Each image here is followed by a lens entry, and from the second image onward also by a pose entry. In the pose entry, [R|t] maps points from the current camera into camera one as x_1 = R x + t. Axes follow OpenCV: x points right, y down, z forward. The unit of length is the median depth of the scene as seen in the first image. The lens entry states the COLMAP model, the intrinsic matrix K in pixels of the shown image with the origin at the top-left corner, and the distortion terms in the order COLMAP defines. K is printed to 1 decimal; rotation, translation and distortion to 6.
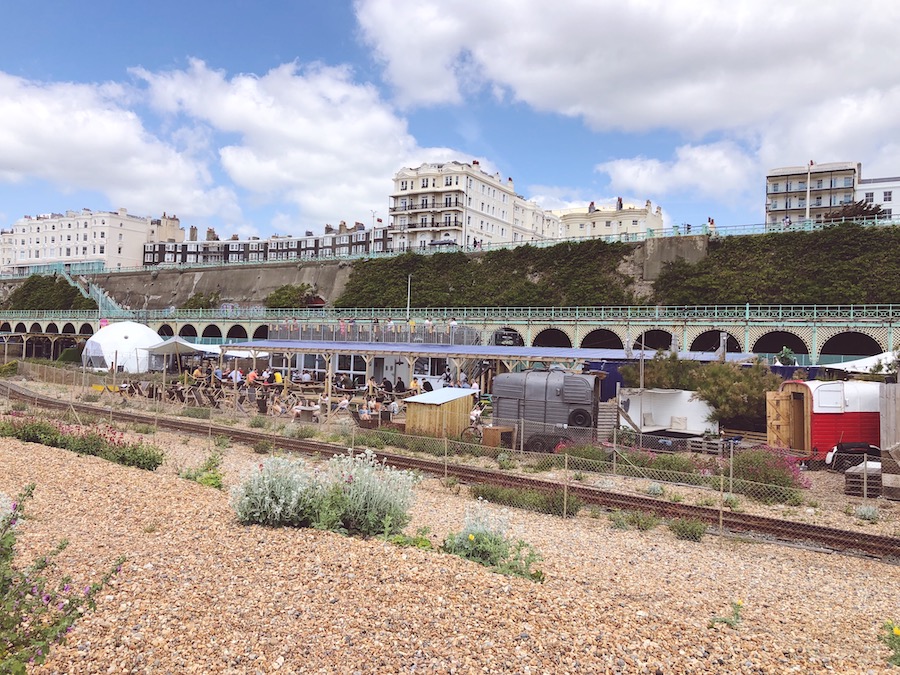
lens RADIAL K [[766.2, 0, 450.0], [0, 766.2, 337.5], [0, 0, 1]] dist [0.001322, -0.000358]
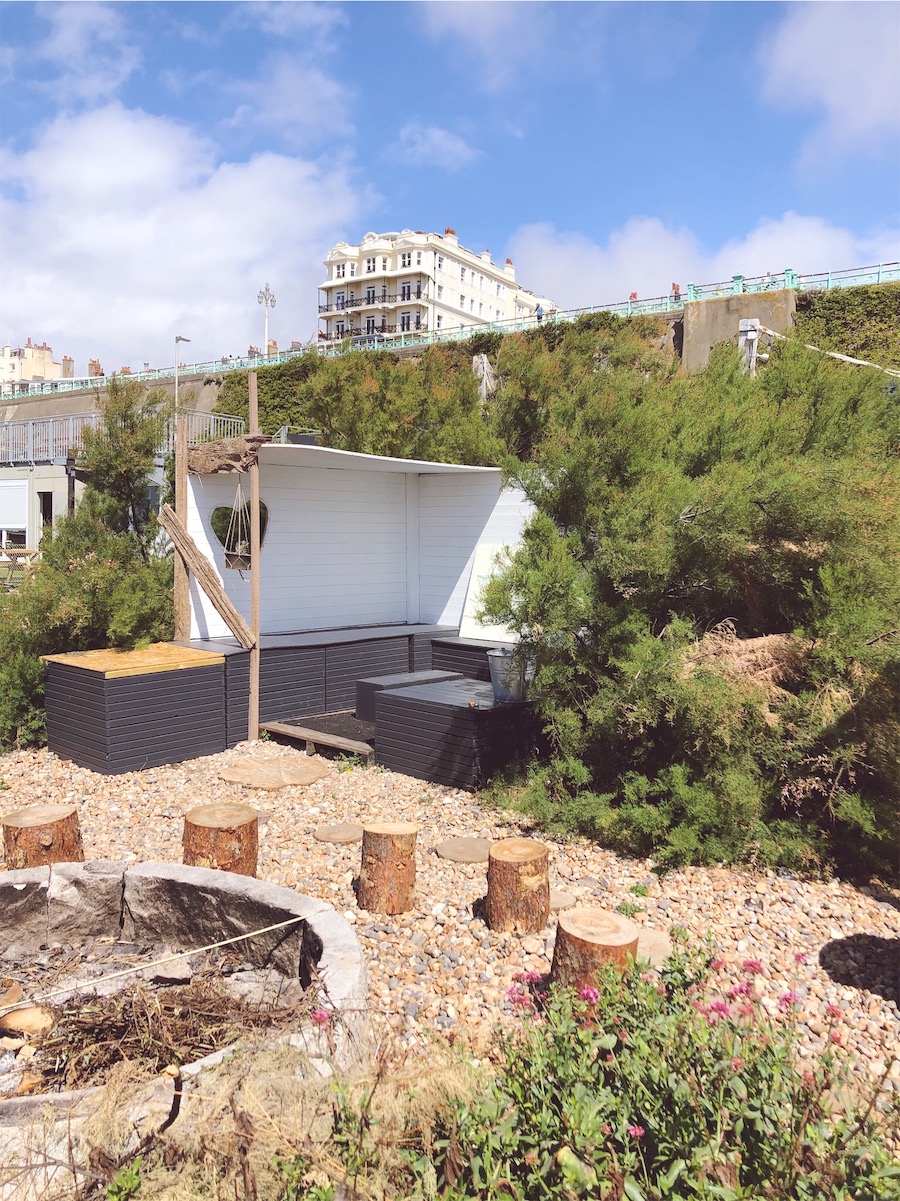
lens RADIAL K [[1022.5, 0, 449.8], [0, 1022.5, 608.4], [0, 0, 1]] dist [0.001322, -0.000358]
pose [[0.999551, -0.008674, -0.028678, 0.055171], [0.010973, 0.996652, 0.081020, 0.016659], [0.027880, -0.081299, 0.996300, 0.124958]]
